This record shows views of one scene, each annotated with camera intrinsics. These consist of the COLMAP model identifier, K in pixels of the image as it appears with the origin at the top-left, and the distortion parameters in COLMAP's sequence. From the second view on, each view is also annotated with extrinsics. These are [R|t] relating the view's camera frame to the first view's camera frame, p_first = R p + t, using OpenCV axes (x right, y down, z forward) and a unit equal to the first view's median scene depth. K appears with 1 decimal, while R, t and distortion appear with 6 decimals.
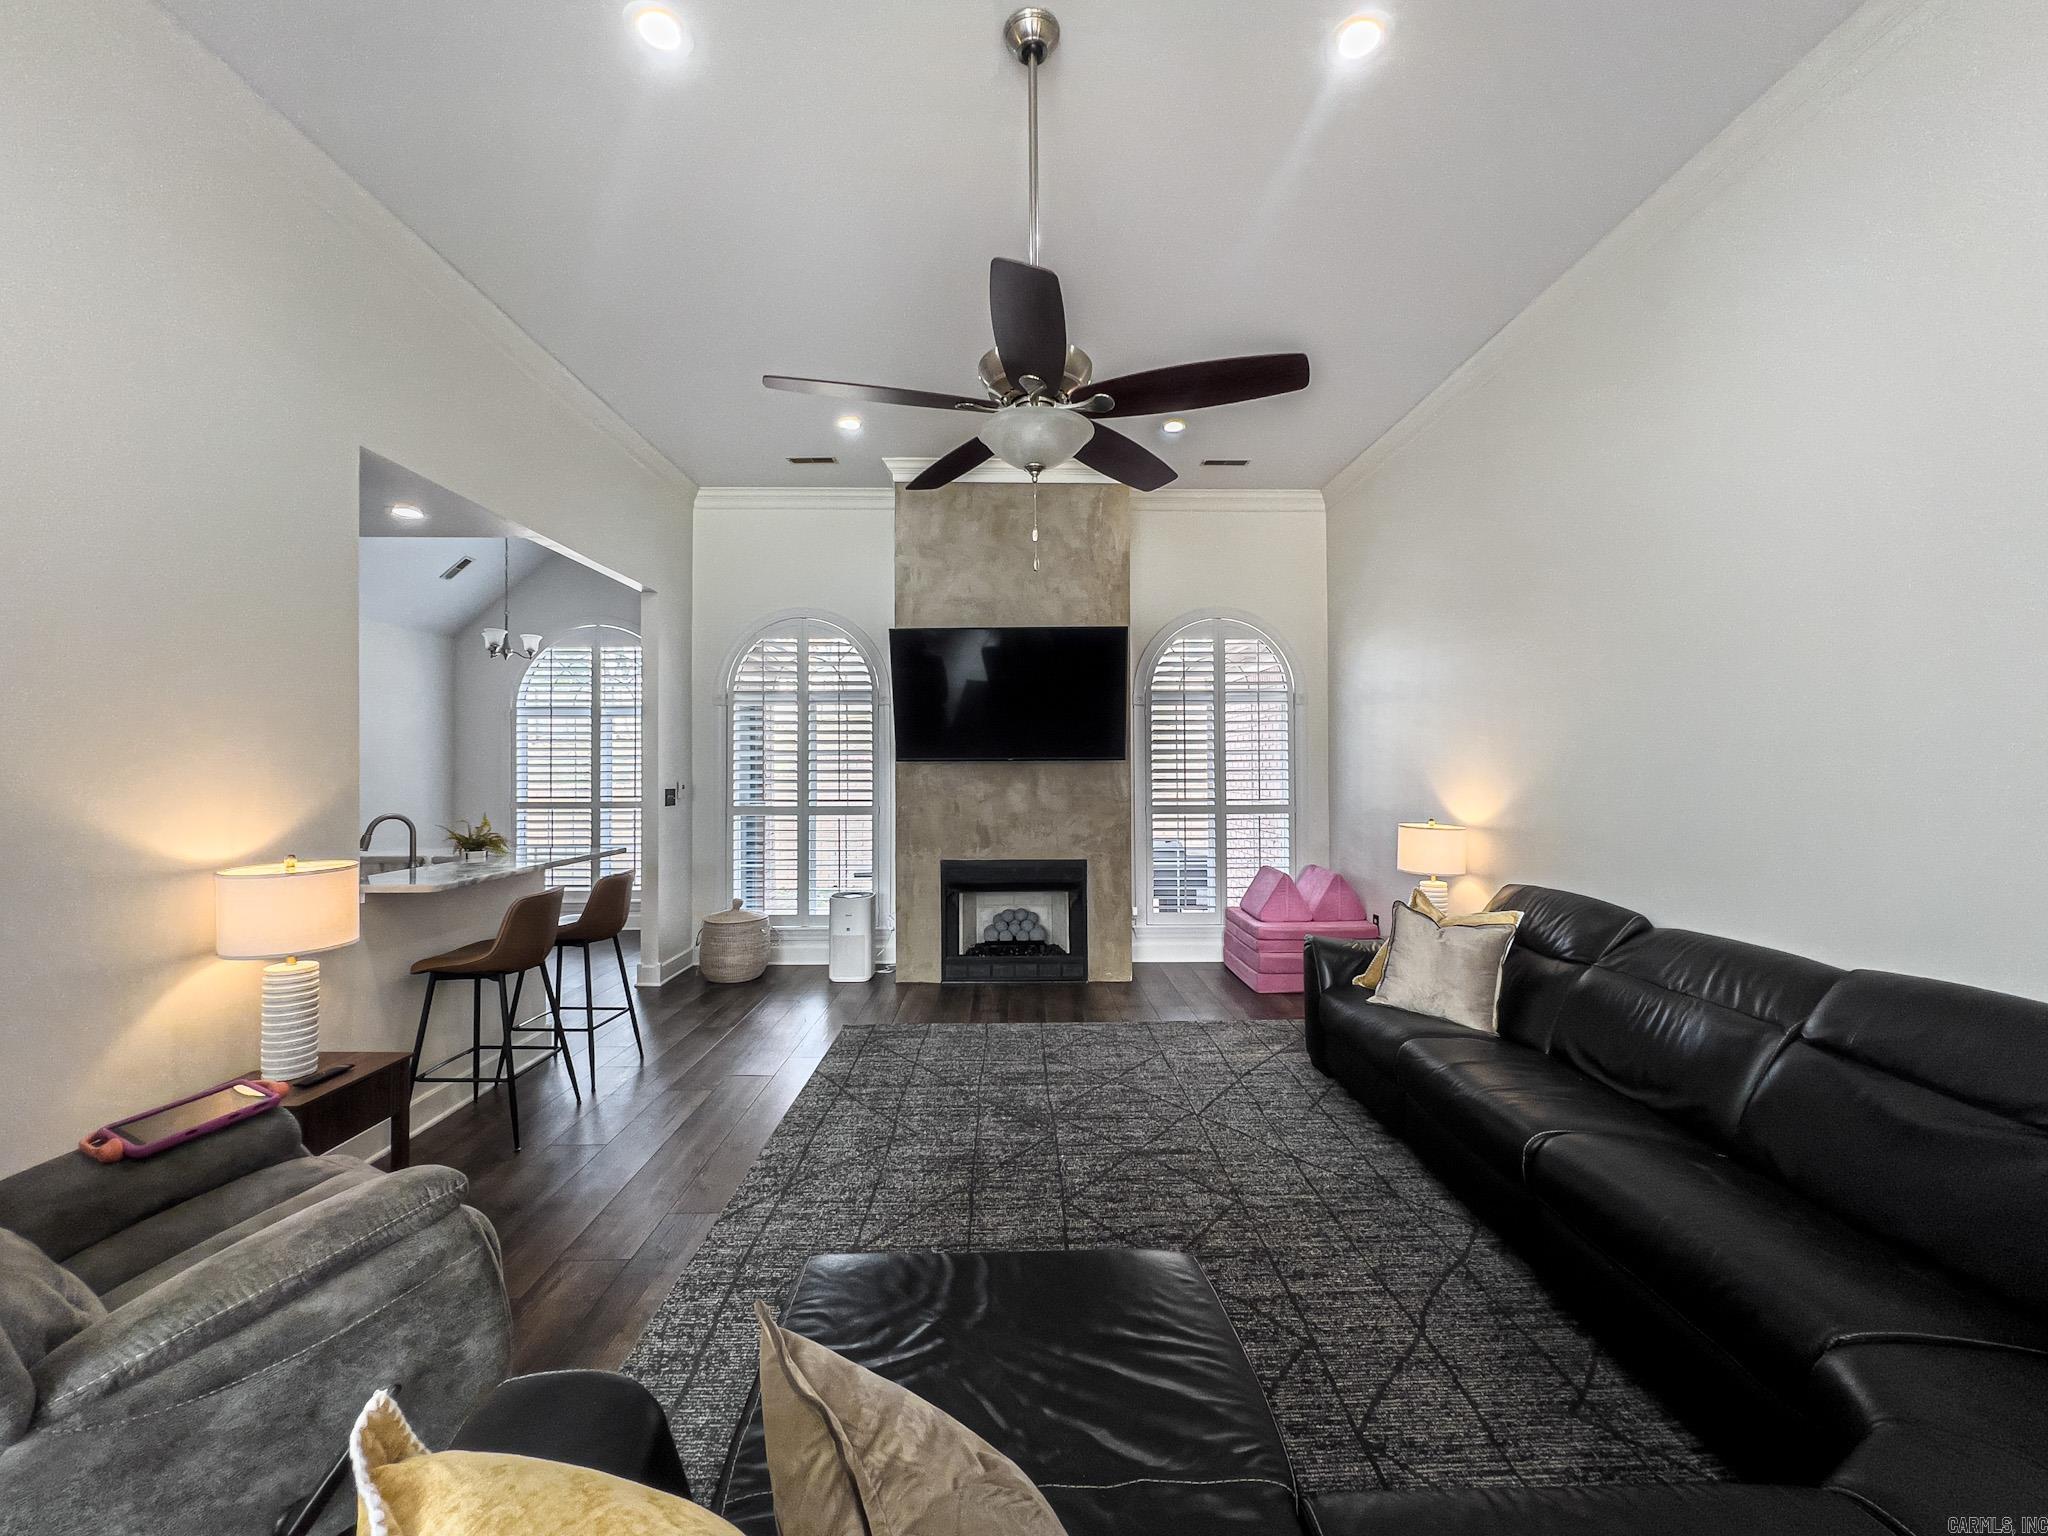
lens RADIAL K [[827.9, 0, 1026.6], [0, 827.9, 761.8], [0, 0, 1]] dist [-0.000956, -0.000240]
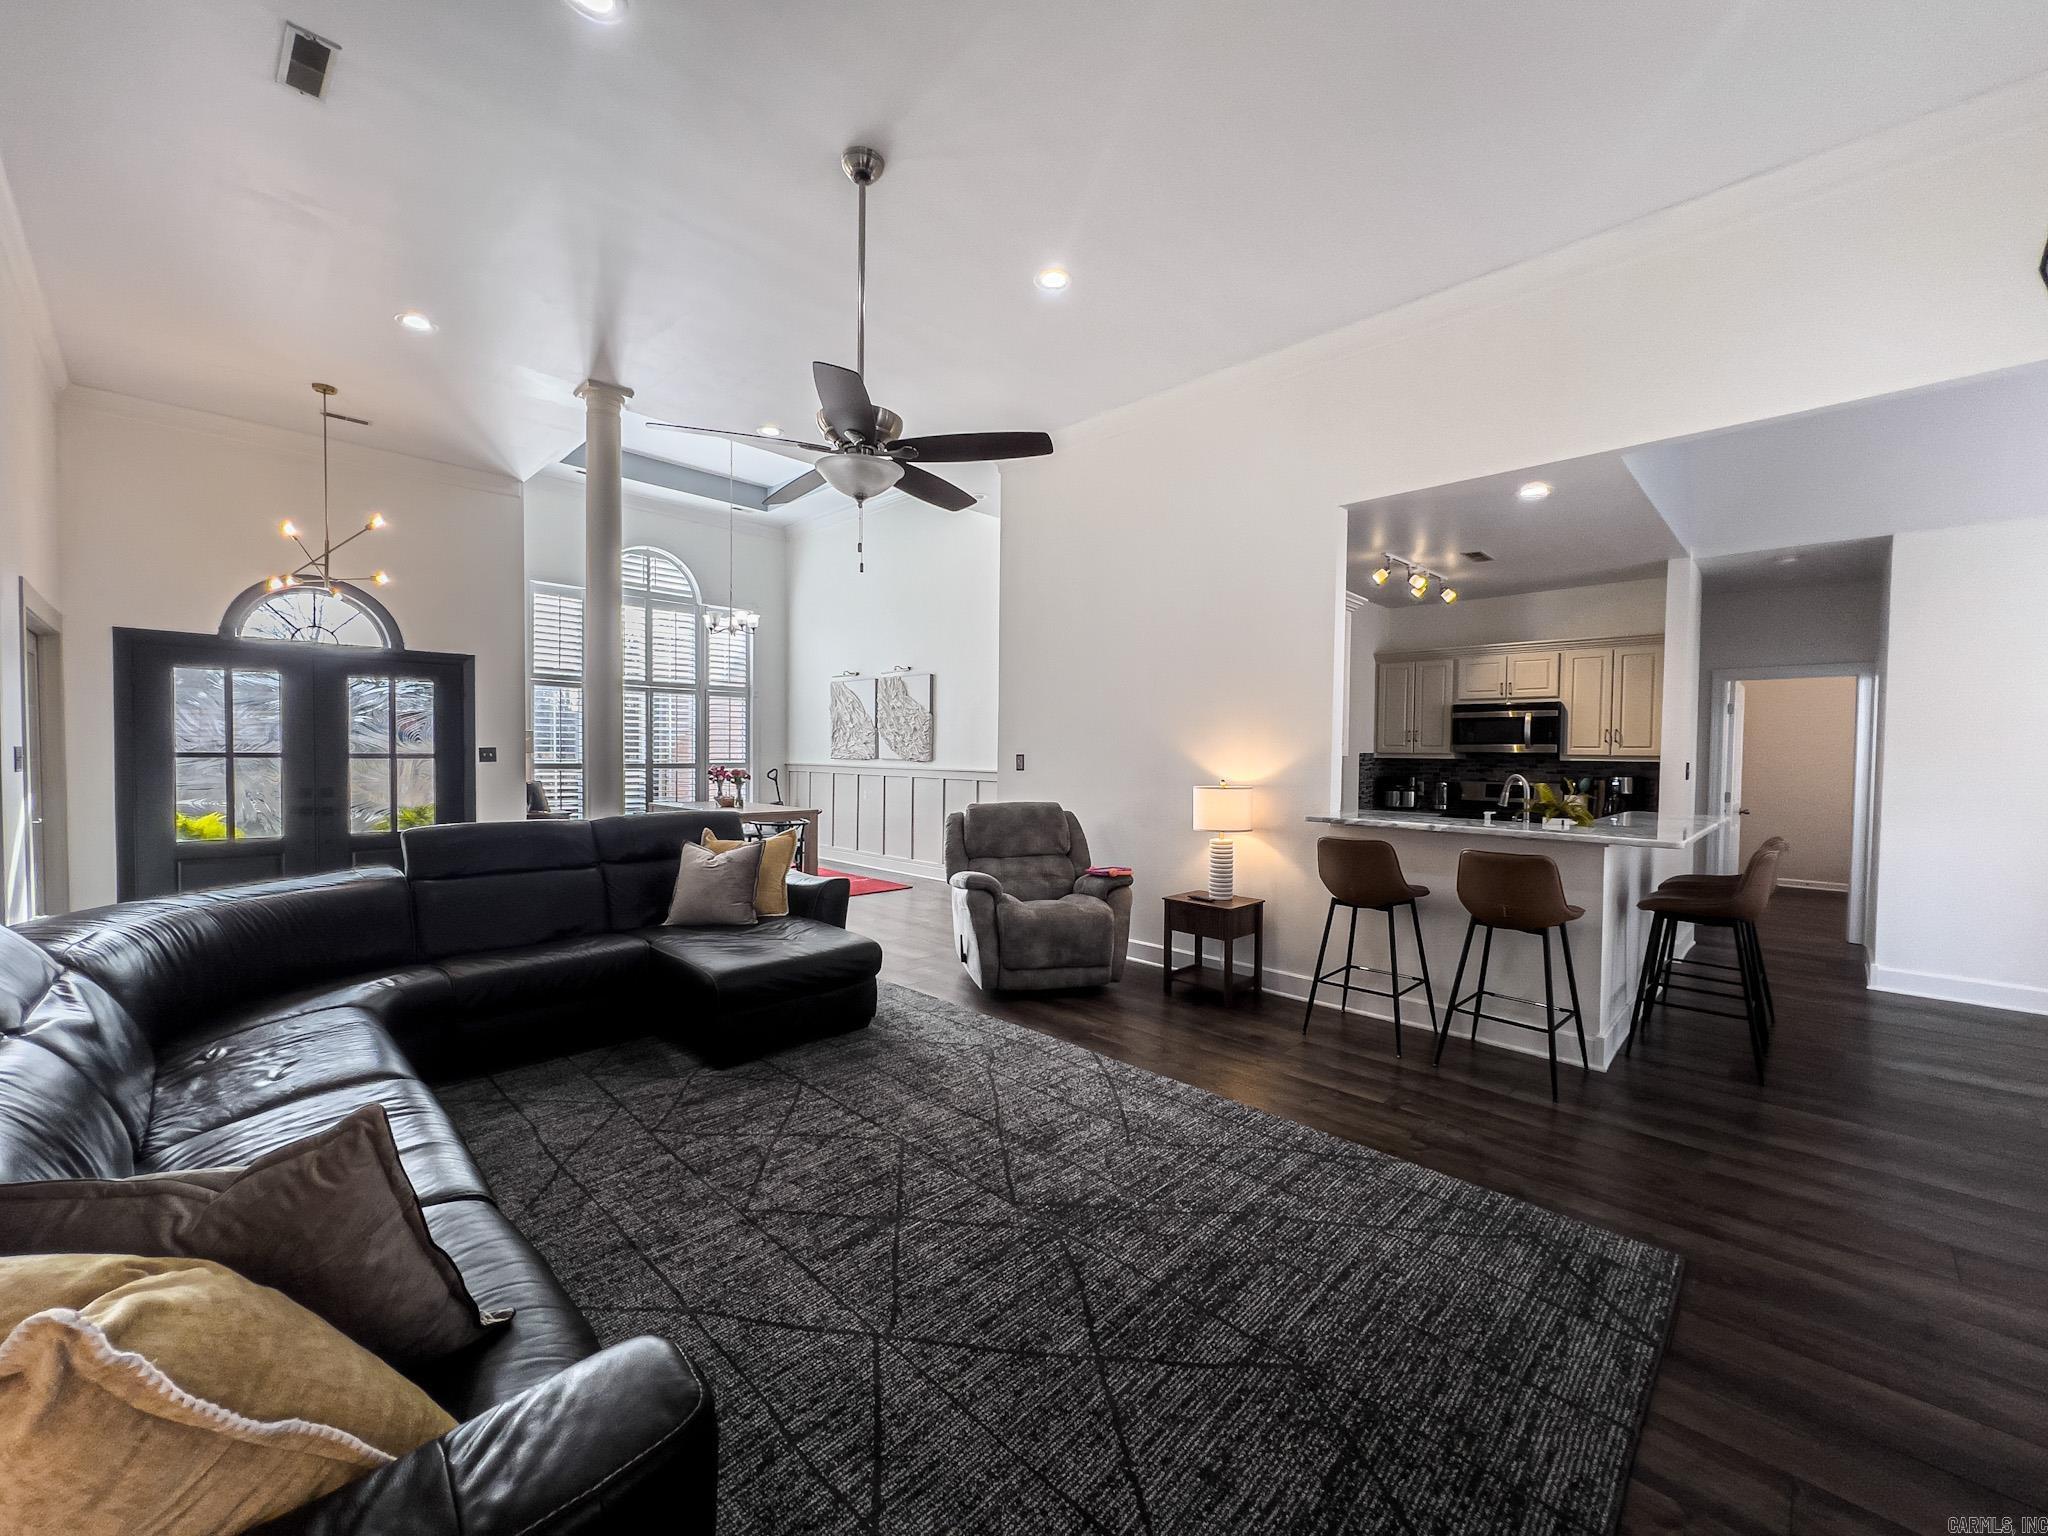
lens RADIAL K [[824.1, 0, 1025.8], [0, 824.1, 776.3], [0, 0, 1]] dist [-0.001124, -0.000349]
pose [[-0.712875, 0.016407, -0.701100, 0.316701], [-0.001368, 0.999692, 0.024787, 0.025752], [0.701290, 0.018629, -0.712632, 0.894424]]
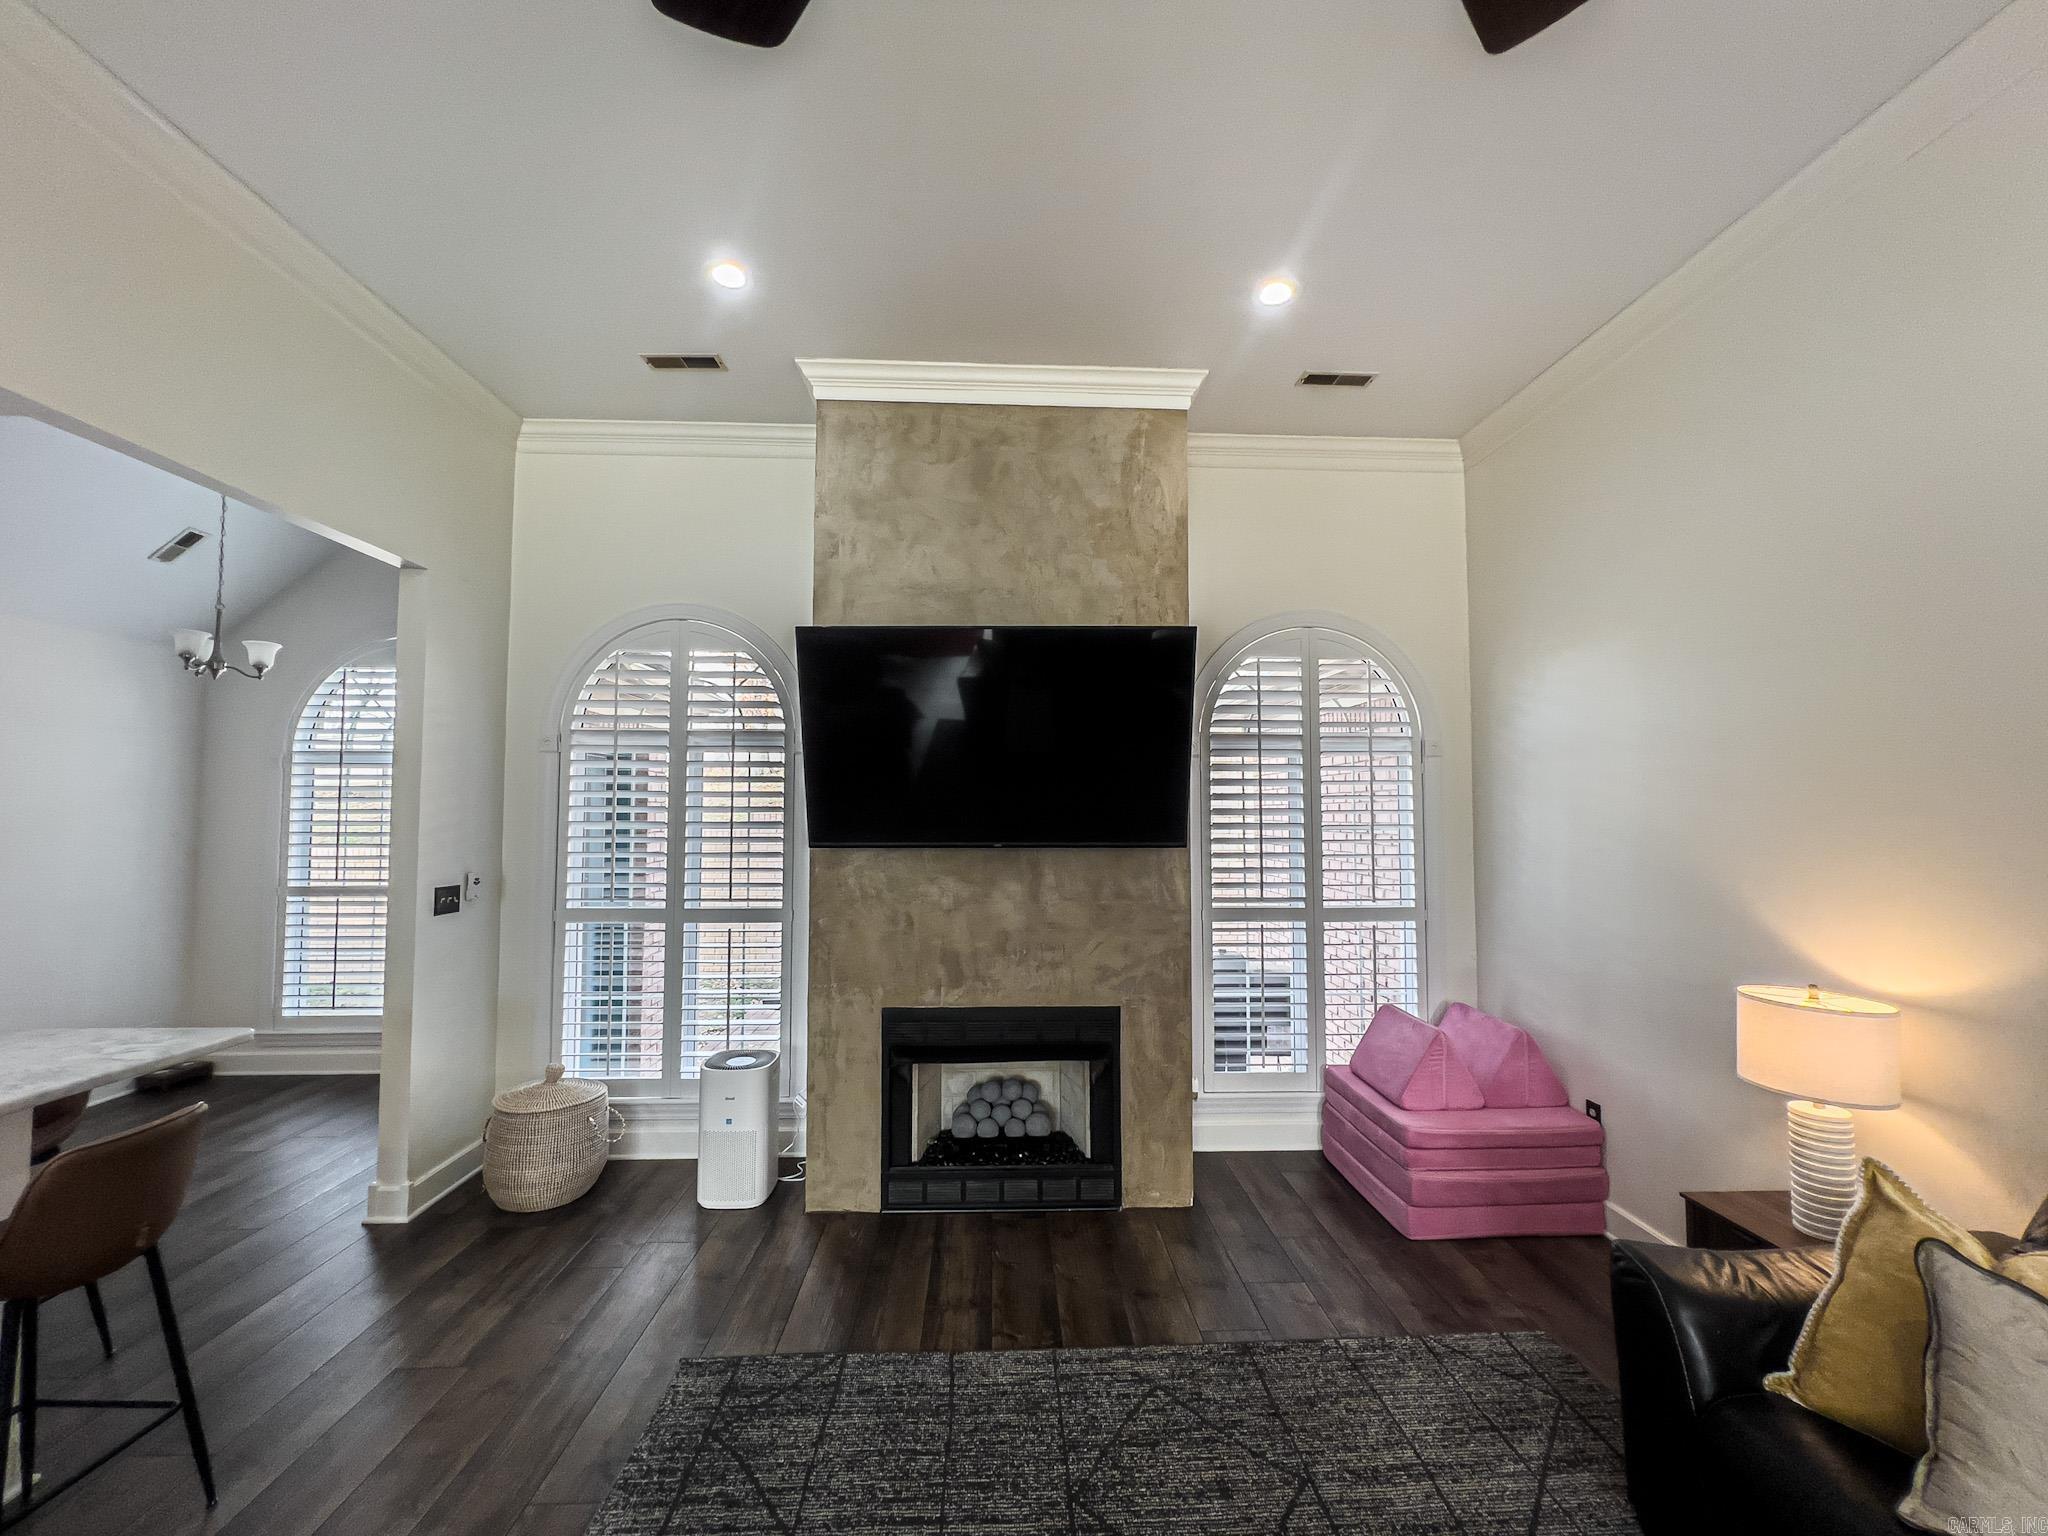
lens RADIAL K [[824.1, 0, 1025.8], [0, 824.1, 776.3], [0, 0, 1]] dist [-0.001124, -0.000349]
pose [[0.999714, 0.006262, 0.023078, -0.012800], [-0.005432, 0.999343, -0.035844, -0.030700], [-0.023287, 0.035708, 0.999091, 0.380417]]
